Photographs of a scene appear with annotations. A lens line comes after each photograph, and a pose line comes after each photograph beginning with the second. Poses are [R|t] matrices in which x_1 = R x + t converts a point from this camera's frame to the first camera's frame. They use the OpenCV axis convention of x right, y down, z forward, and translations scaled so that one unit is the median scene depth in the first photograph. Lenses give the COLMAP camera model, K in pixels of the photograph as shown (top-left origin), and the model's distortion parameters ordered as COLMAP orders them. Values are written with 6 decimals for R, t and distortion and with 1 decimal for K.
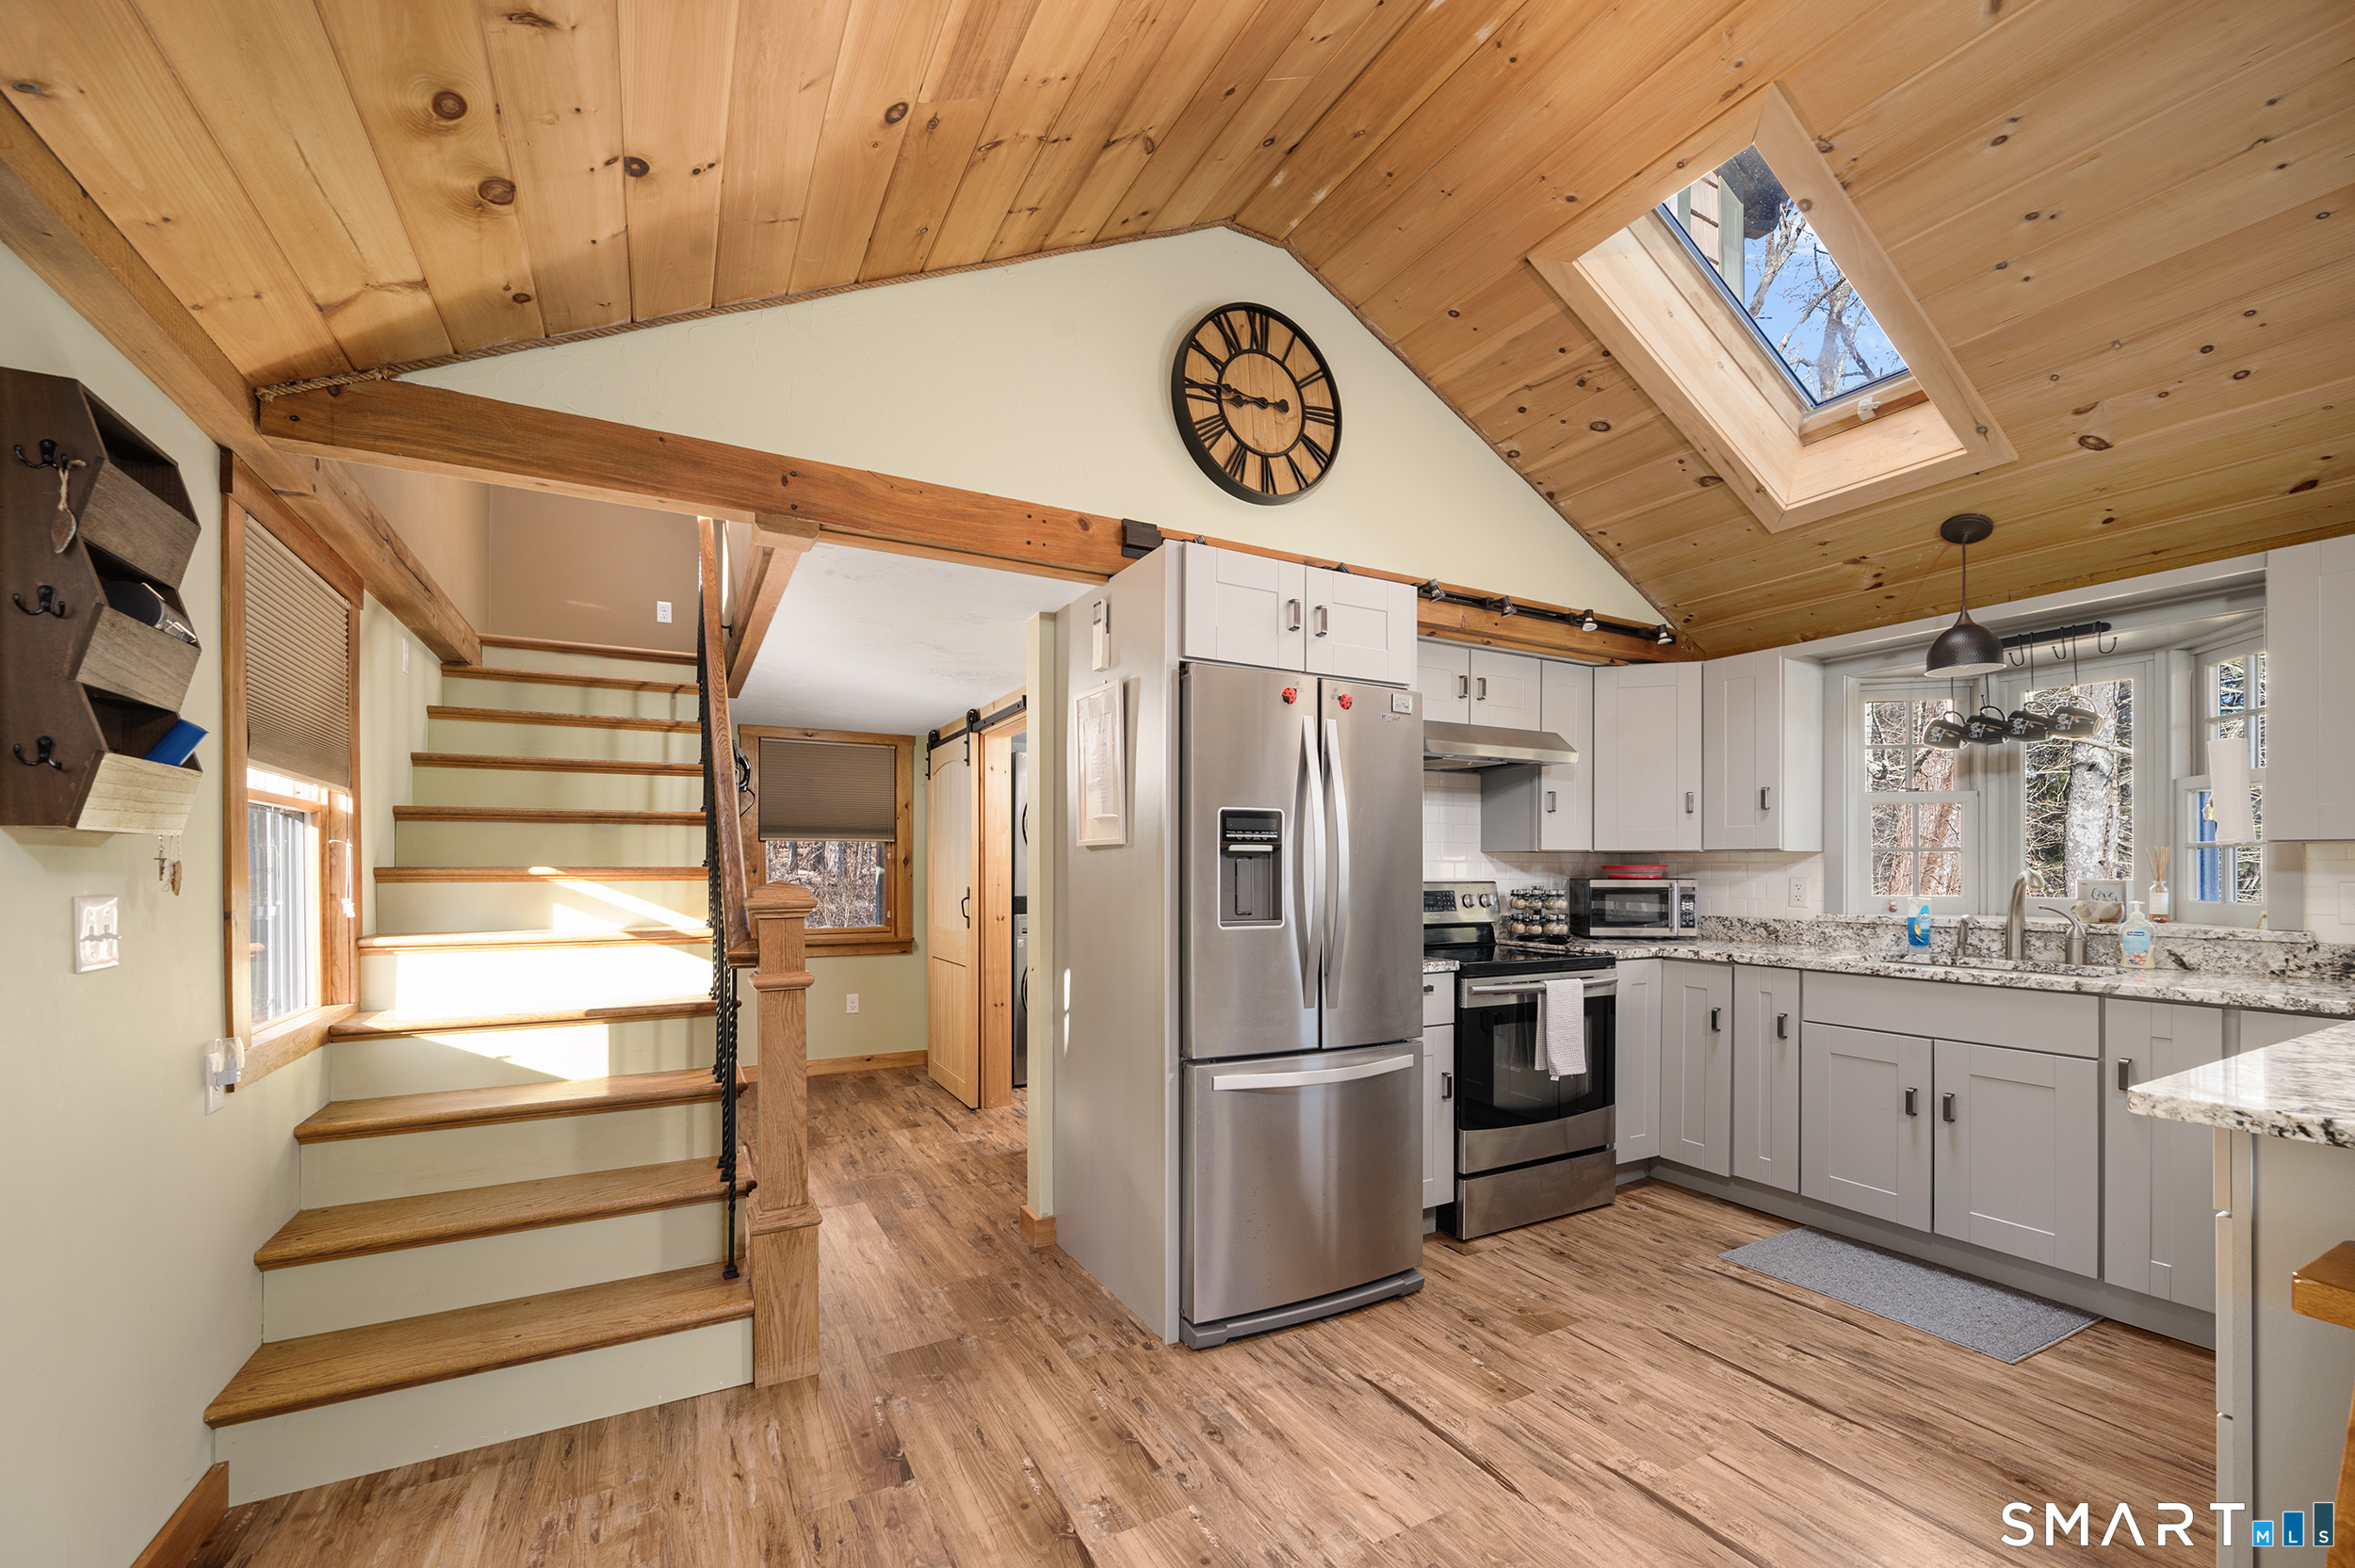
lens RADIAL K [[946.5, 0, 1188.6], [0, 946.5, 862.5], [0, 0, 1]] dist [-0.003998, -0.000677]
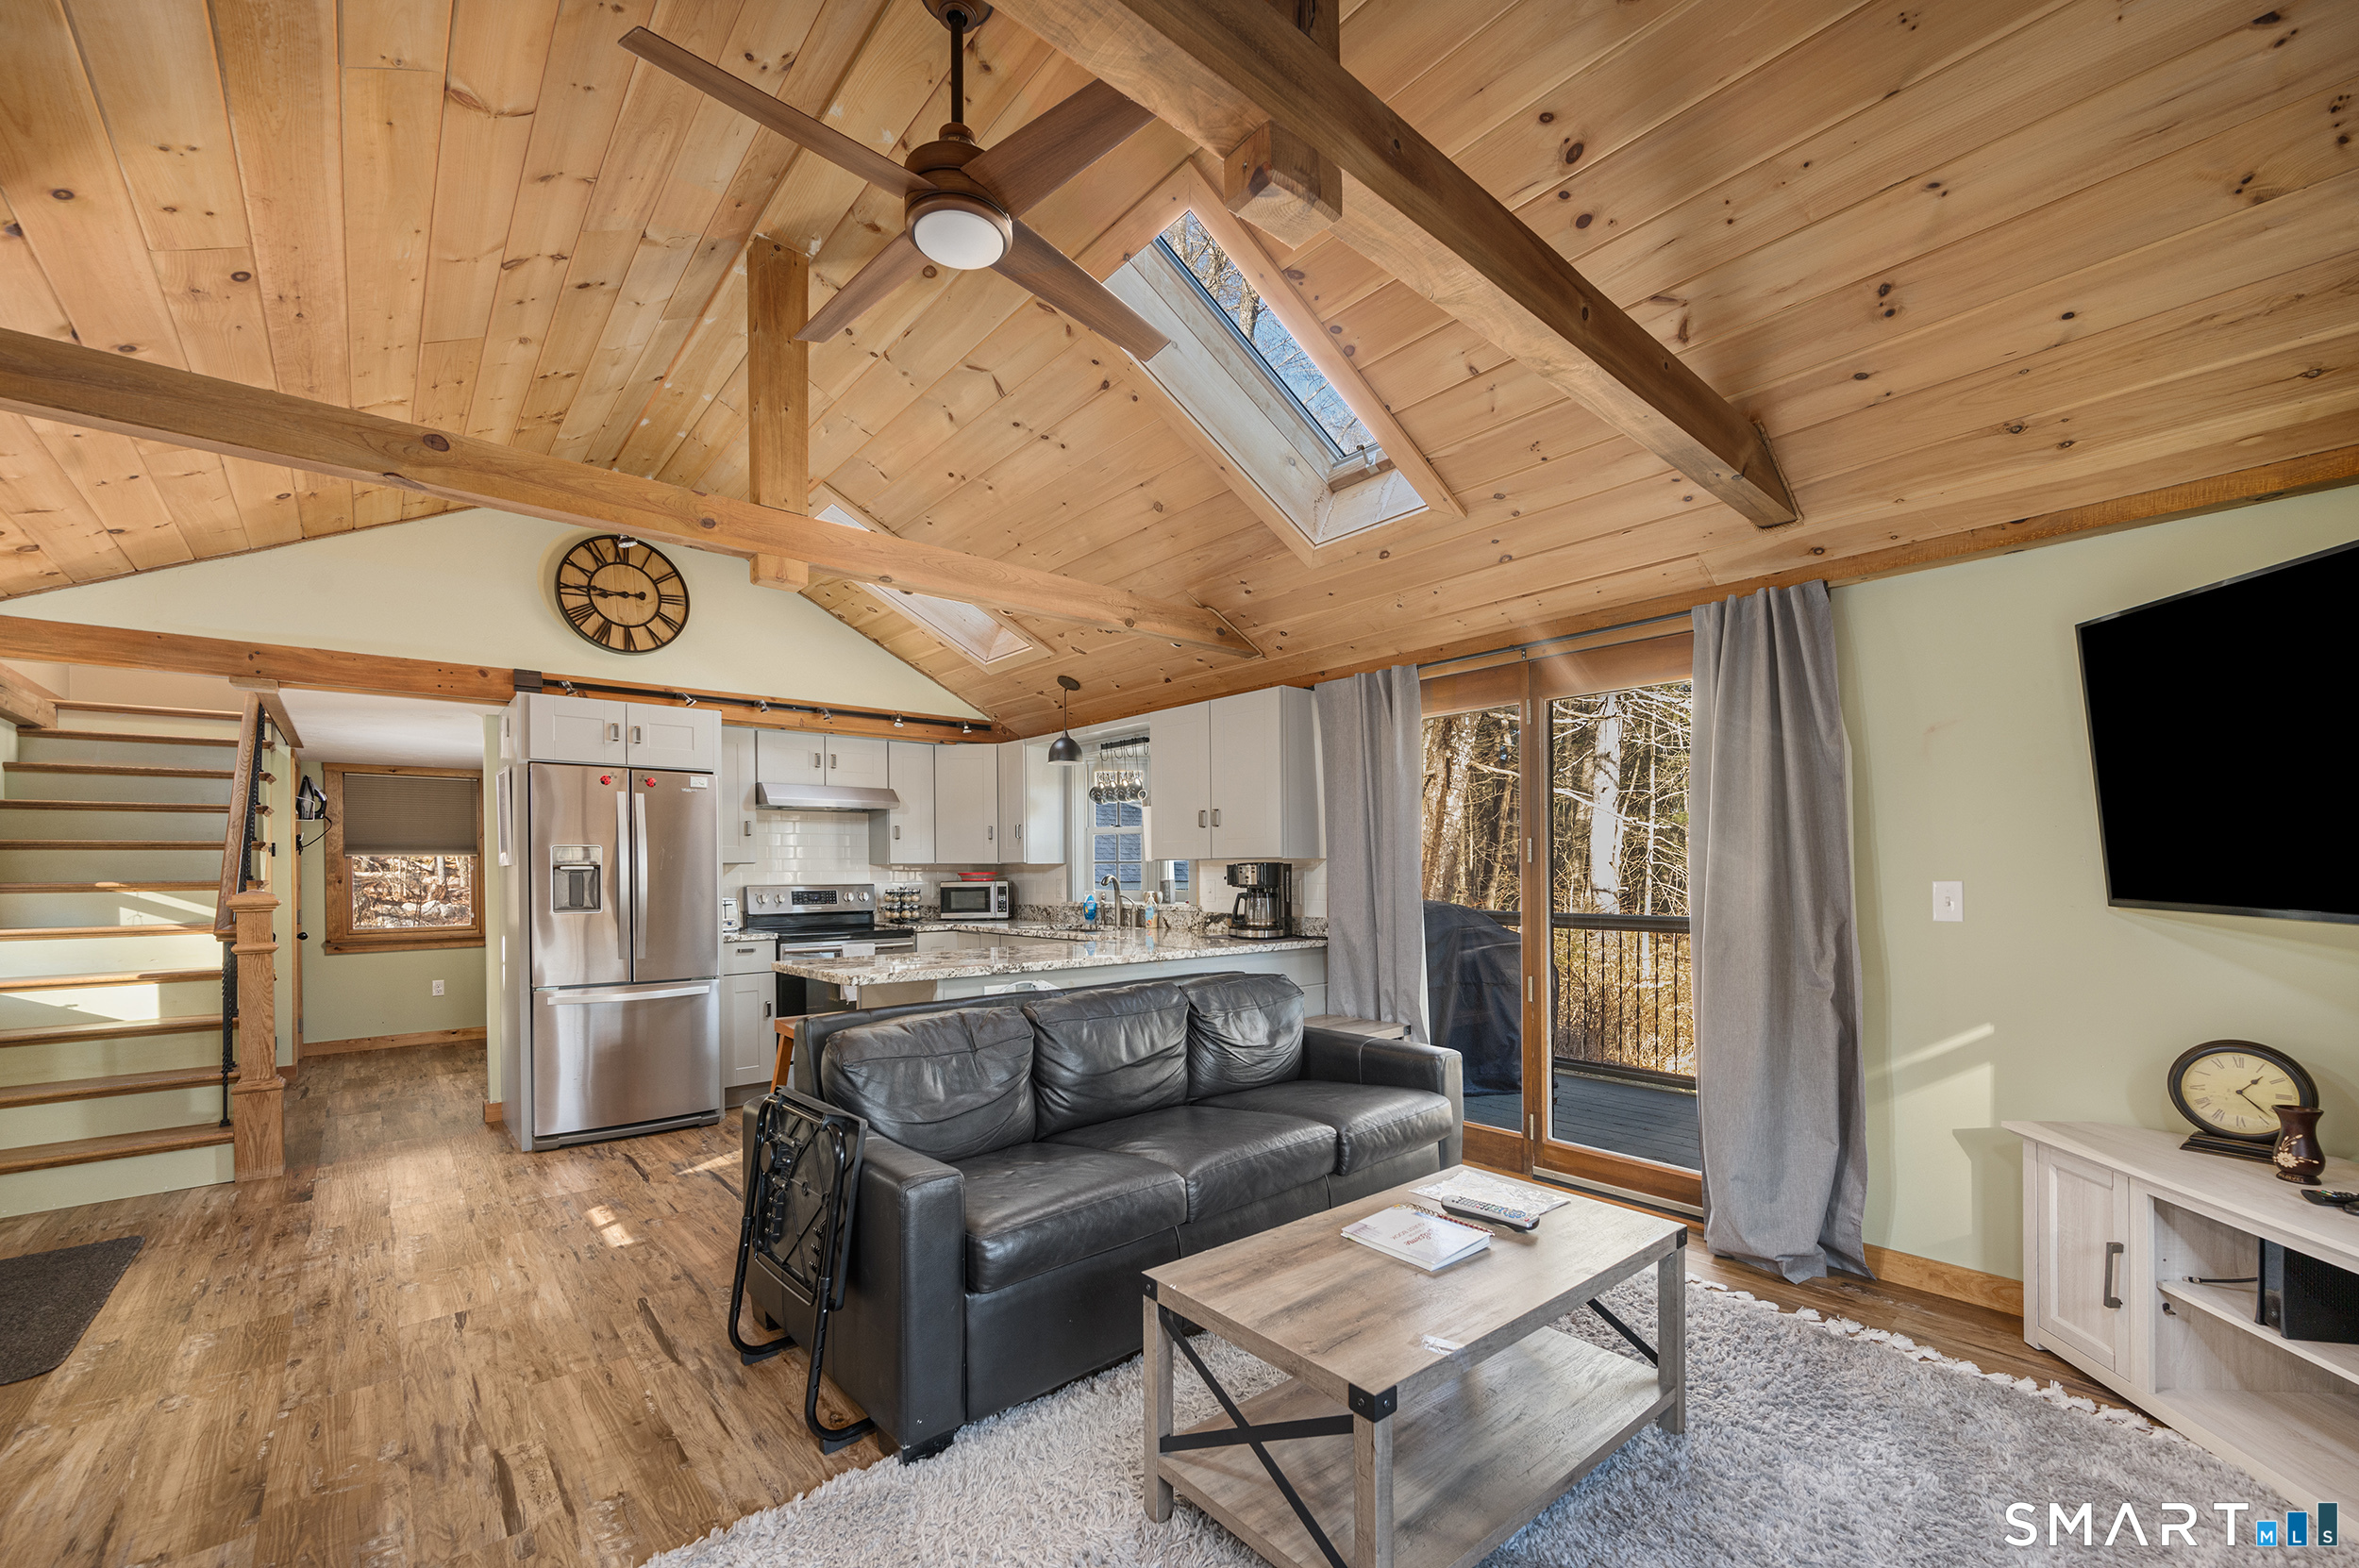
lens RADIAL K [[945.3, 0, 1191.4], [0, 945.3, 869.6], [0, 0, 1]] dist [-0.006151, 0.000111]
pose [[0.977286, -0.008230, 0.211763, 0.696142], [0.007361, 0.999961, 0.004894, -0.009688], [-0.211795, -0.003224, 0.977309, -0.817645]]
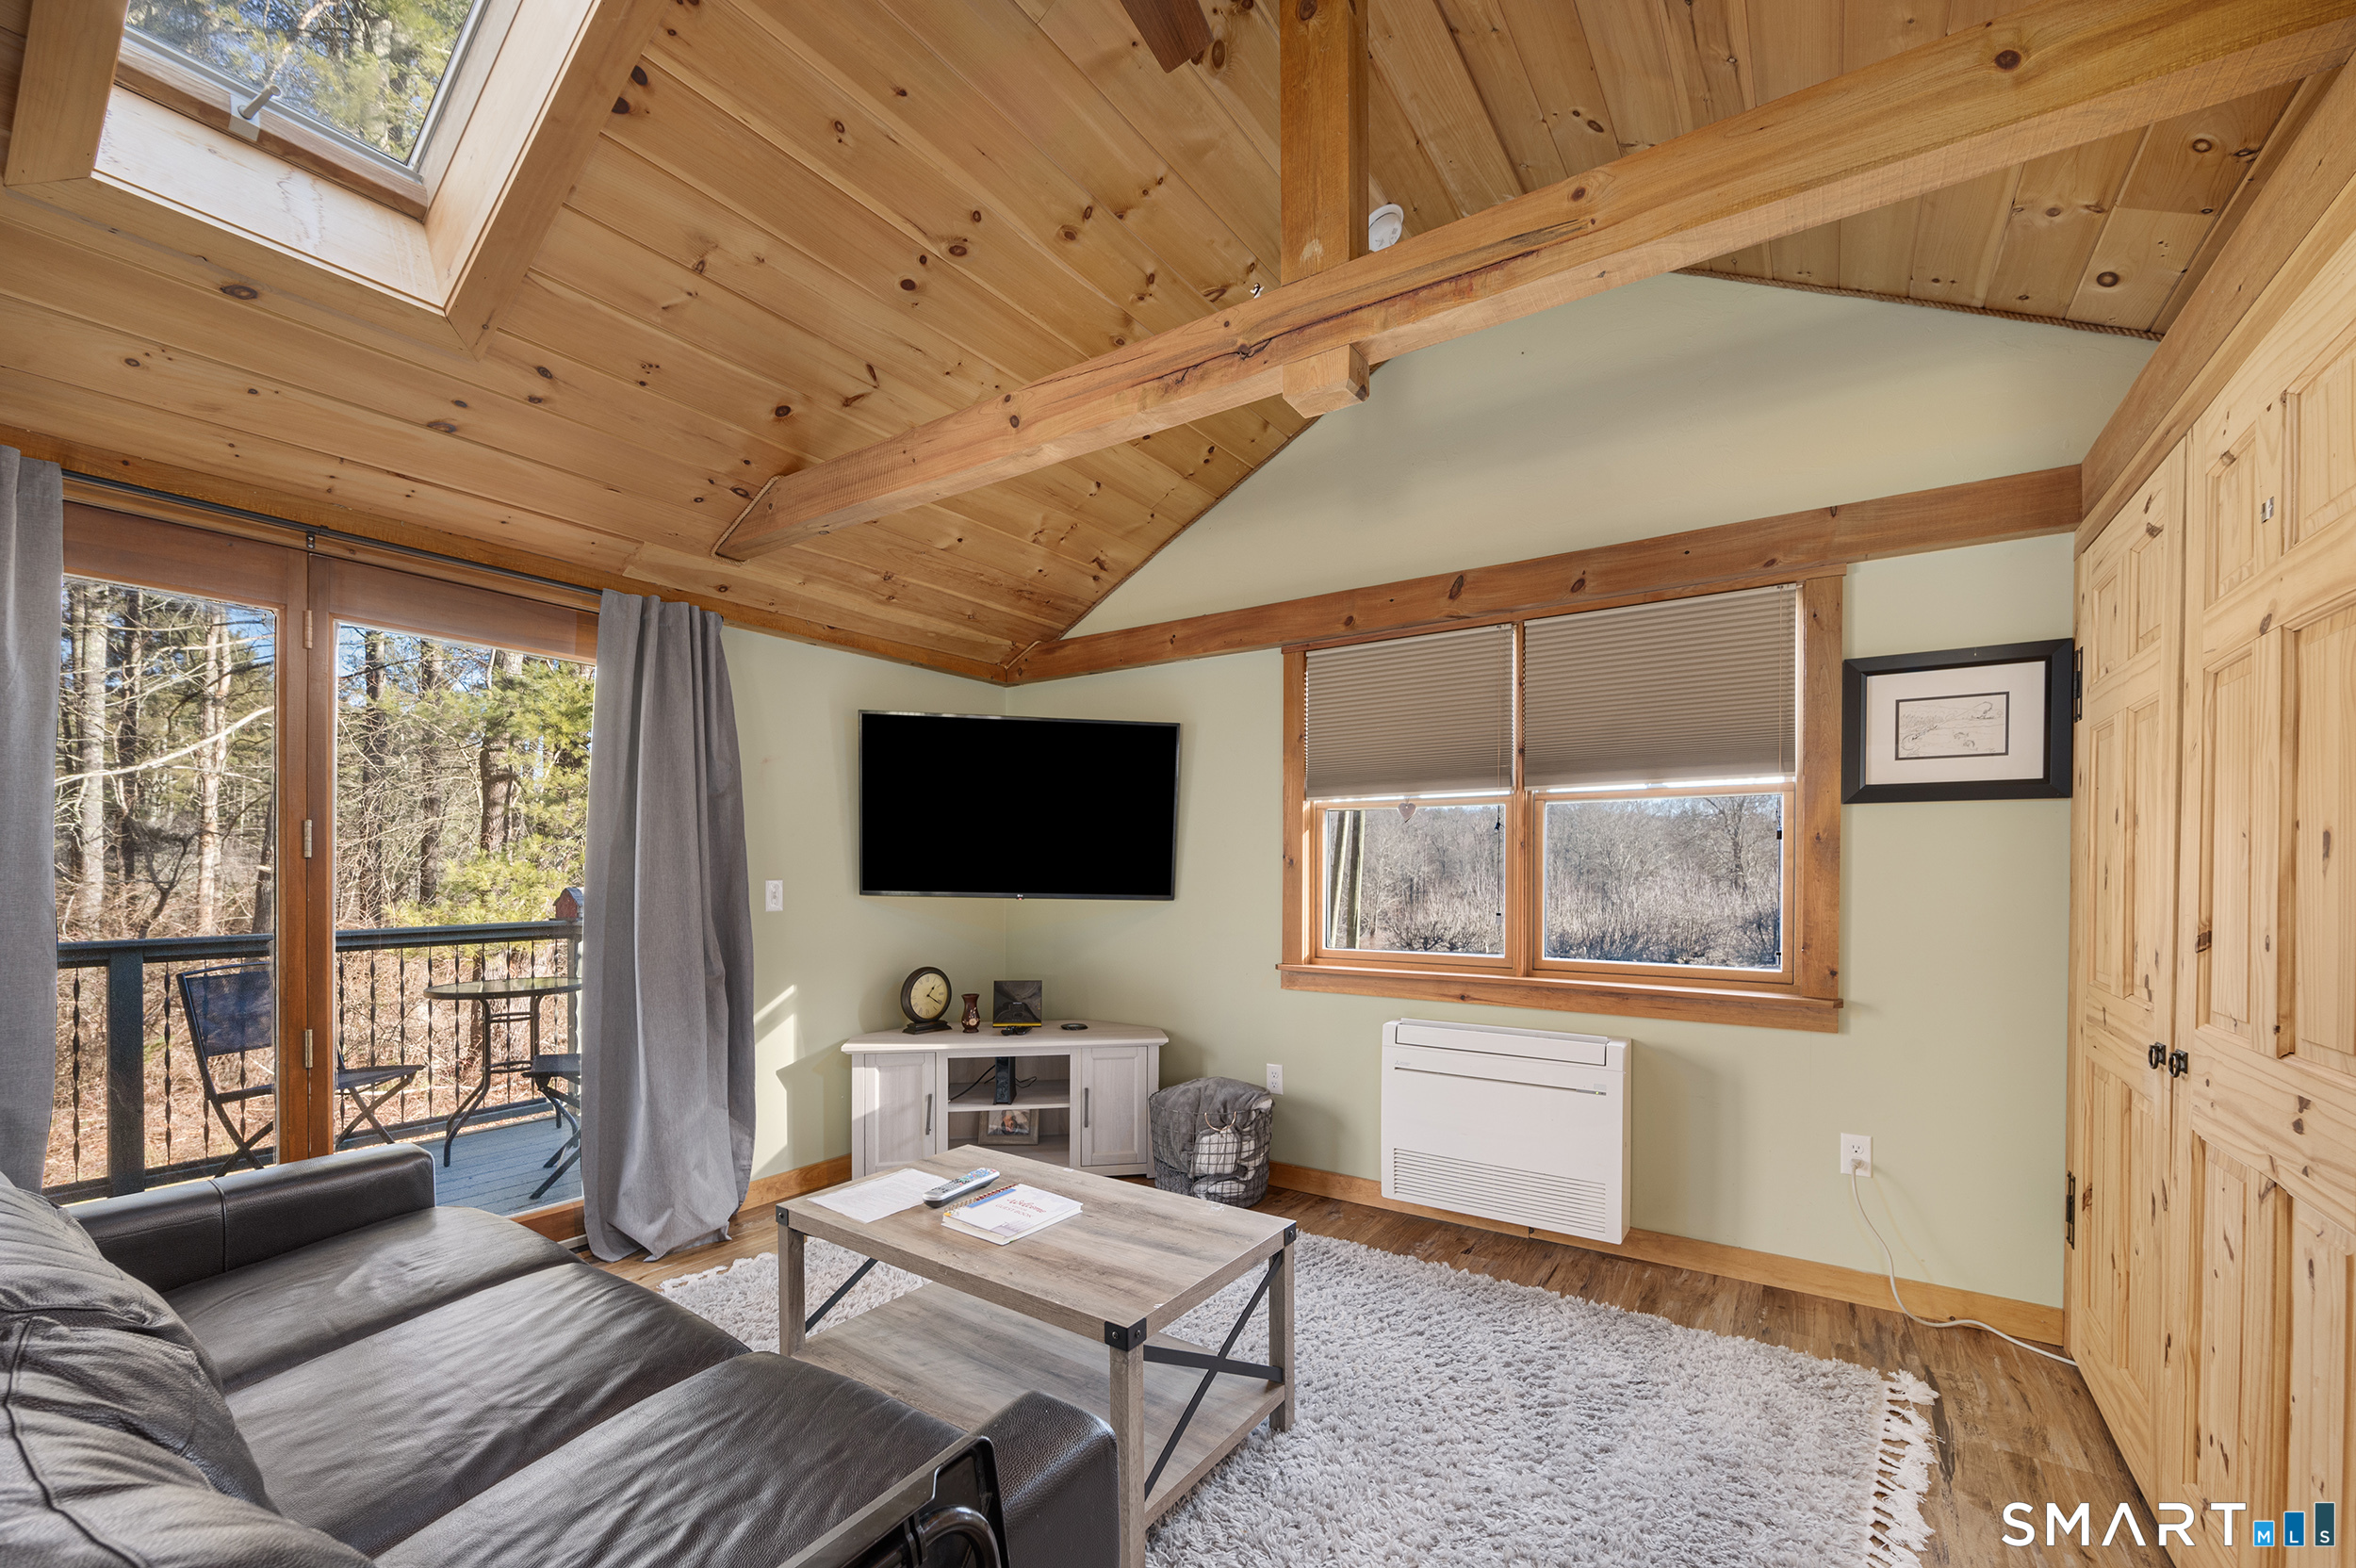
lens RADIAL K [[944.1, 0, 1203.3], [0, 944.1, 875.4], [0, 0, 1]] dist [-0.006151, 0.000111]
pose [[-0.468912, -0.005537, 0.883228, 0.301559], [-0.007107, 0.999972, 0.002496, -0.000835], [-0.883216, -0.005106, -0.468938, 0.009519]]
